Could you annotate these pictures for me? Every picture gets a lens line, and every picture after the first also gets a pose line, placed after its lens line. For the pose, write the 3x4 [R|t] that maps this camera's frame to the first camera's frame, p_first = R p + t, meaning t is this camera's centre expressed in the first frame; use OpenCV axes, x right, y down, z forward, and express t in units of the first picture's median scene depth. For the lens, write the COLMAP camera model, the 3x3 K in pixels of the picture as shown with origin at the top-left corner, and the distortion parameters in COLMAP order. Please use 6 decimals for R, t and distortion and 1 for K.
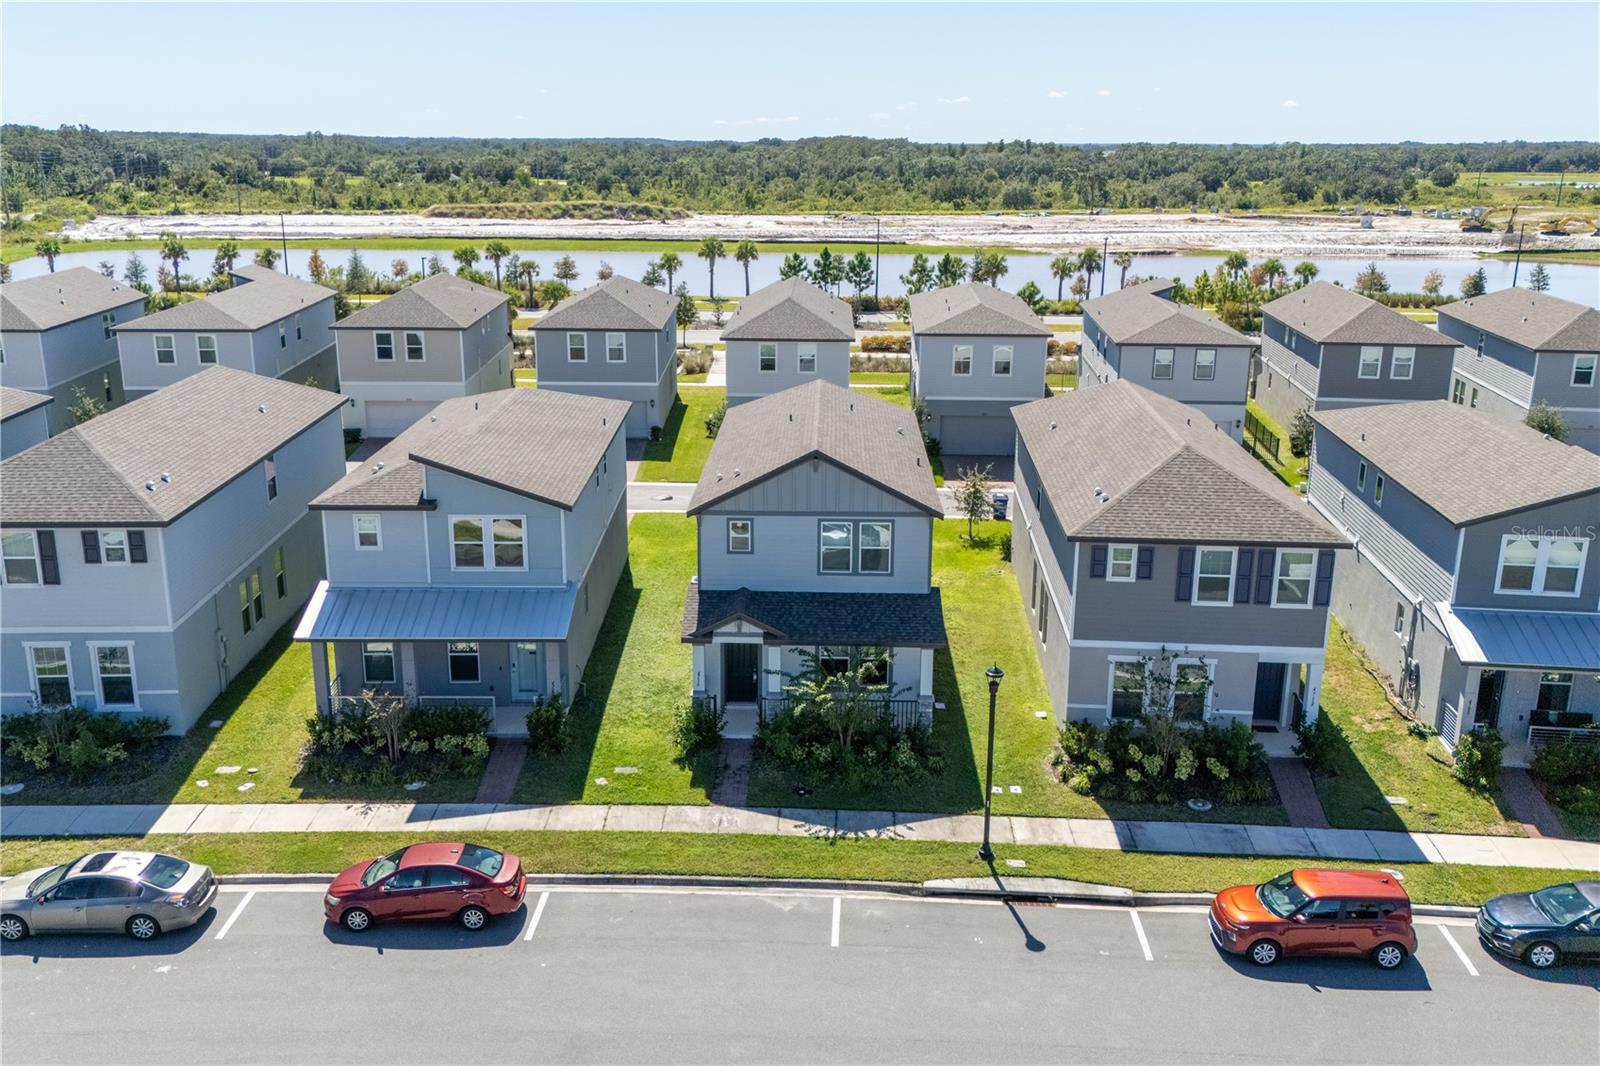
lens RADIAL K [[1390.8, 0, 800.0], [0, 1390.8, 533.0], [0, 0, 1]] dist [0.078147, -0.084590]
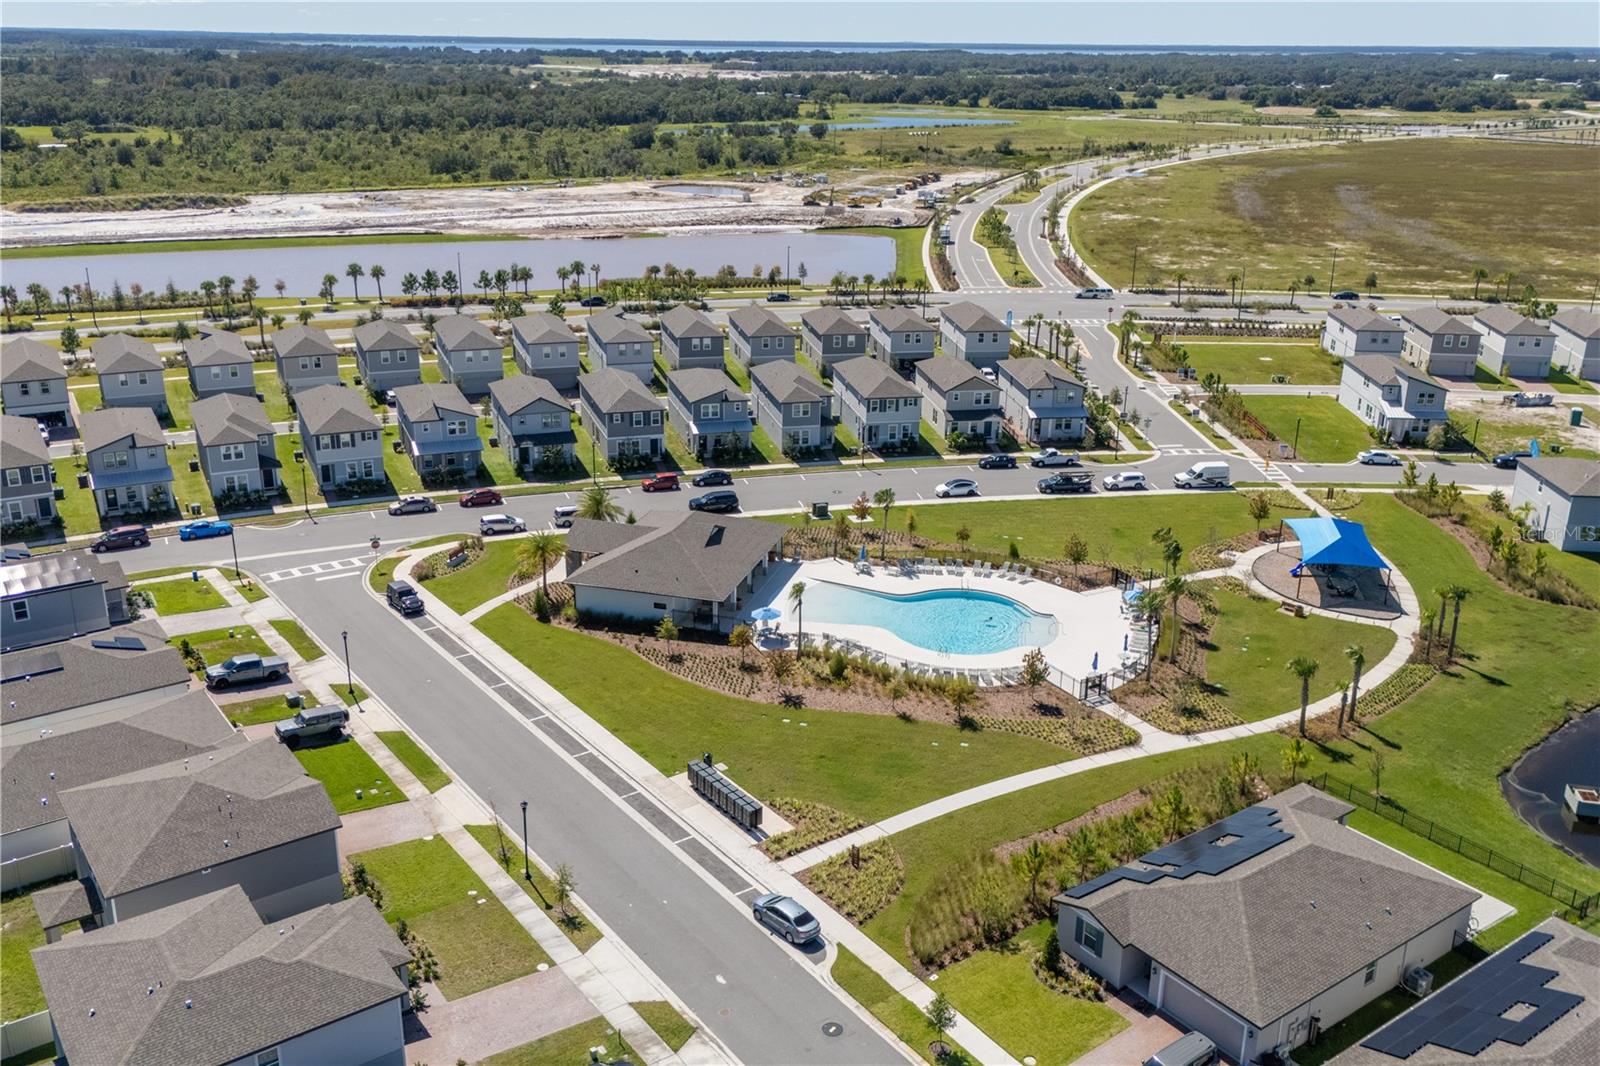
lens RADIAL K [[1390.8, 0, 800.0], [0, 1390.8, 533.0], [0, 0, 1]] dist [0.078147, -0.084590]
pose [[0.929933, -0.118070, 0.348258, -0.727633], [0.093168, 0.991801, 0.087469, 0.045718], [-0.355730, -0.048894, 0.933309, -3.002421]]
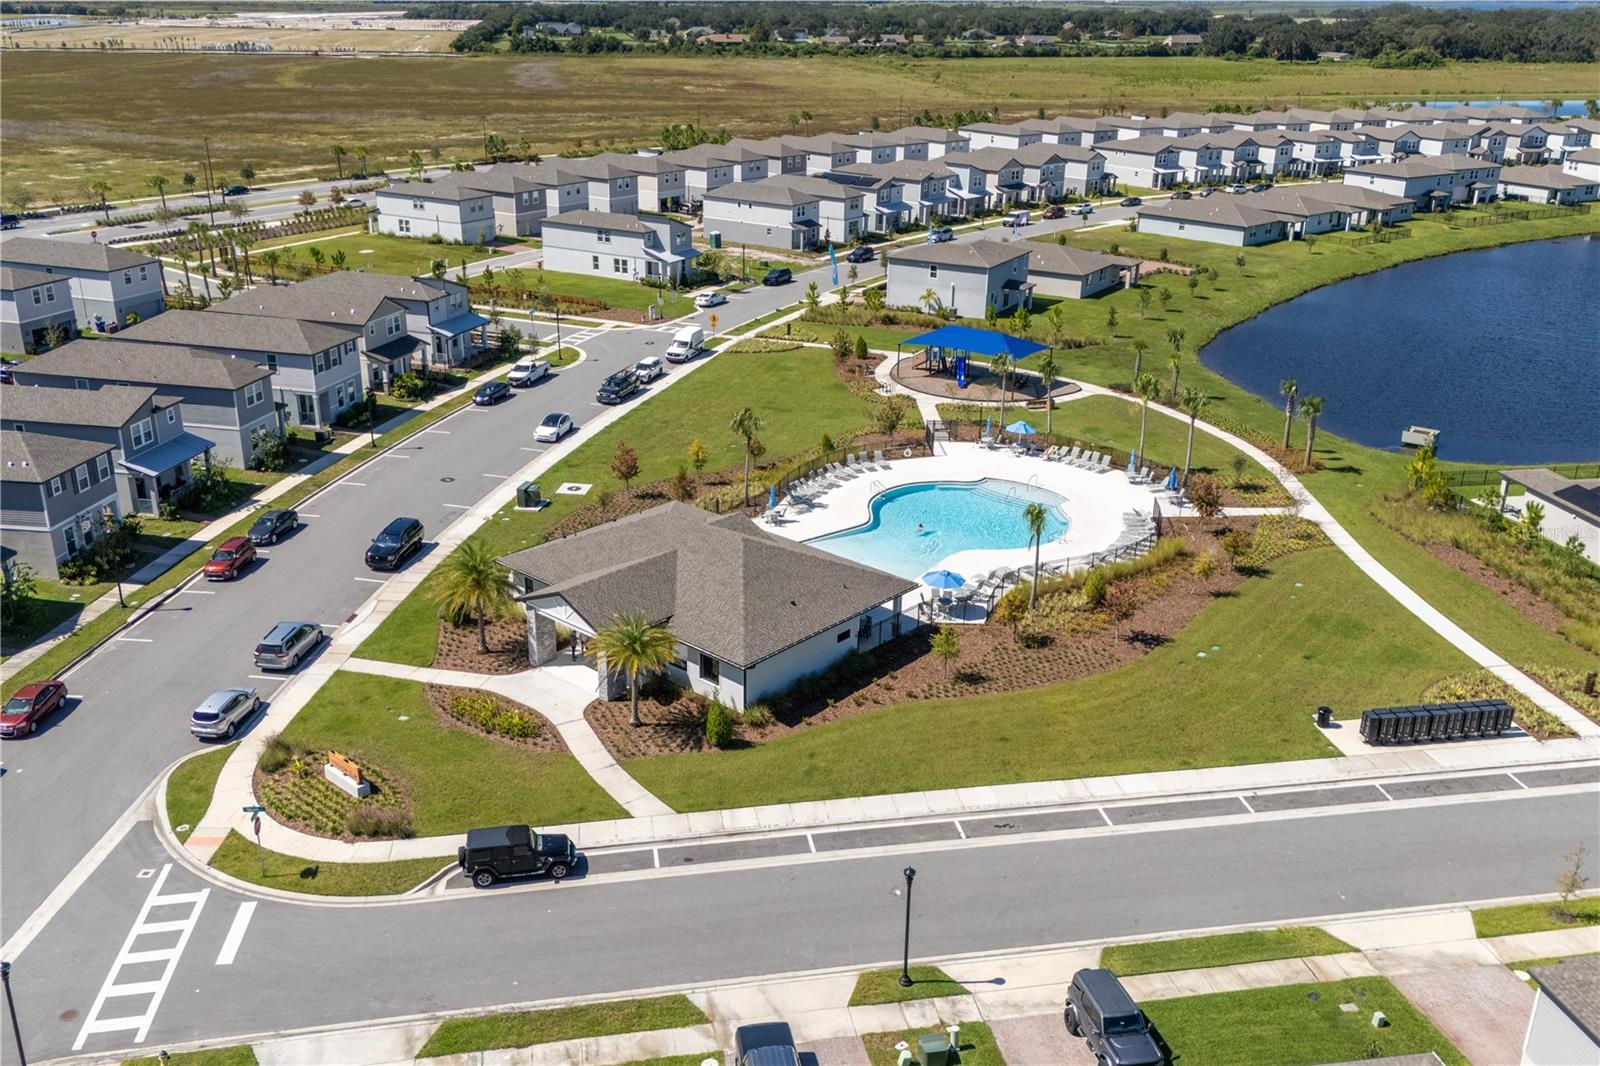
lens RADIAL K [[1390.8, 0, 800.0], [0, 1390.8, 533.0], [0, 0, 1]] dist [0.078147, -0.084590]
pose [[0.074765, -0.366521, 0.927401, -1.686998], [0.256015, 0.905887, 0.337379, -0.344545], [-0.963777, 0.212205, 0.161564, -0.461152]]
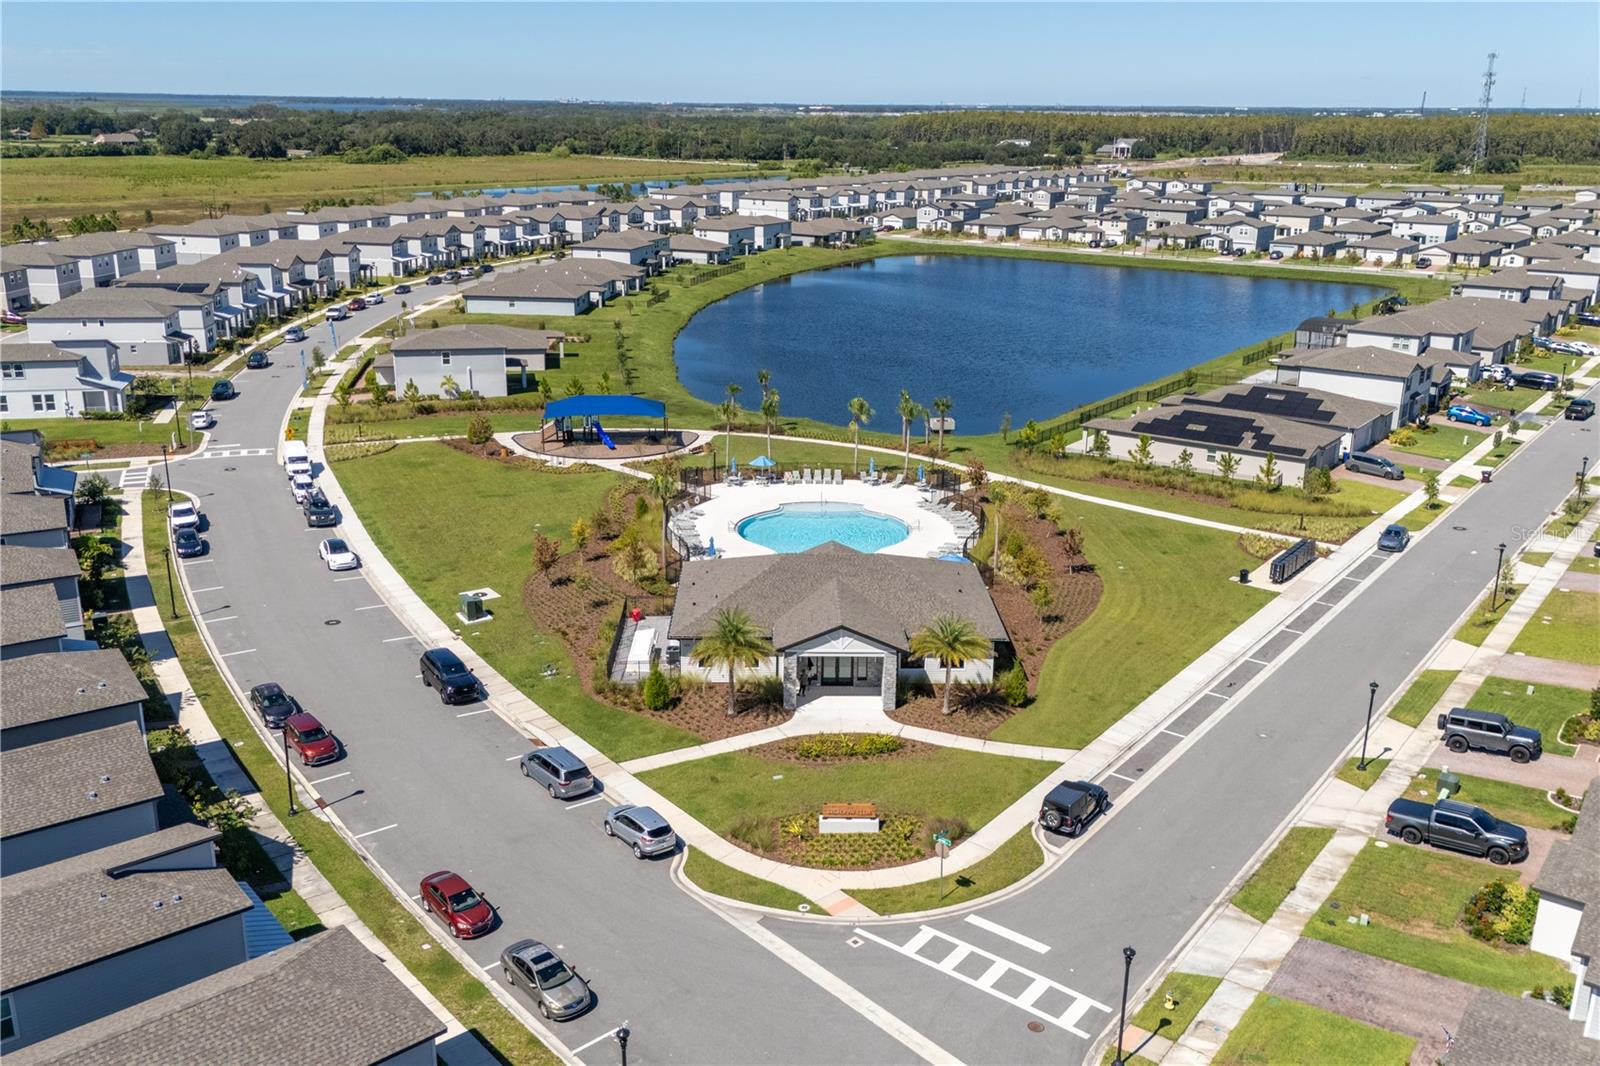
lens RADIAL K [[1390.8, 0, 800.0], [0, 1390.8, 533.0], [0, 0, 1]] dist [0.078147, -0.084590]
pose [[-0.628152, -0.241556, 0.739646, -1.459858], [0.193705, 0.872116, 0.449324, -0.752381], [-0.753594, 0.425517, -0.501031, 1.097466]]
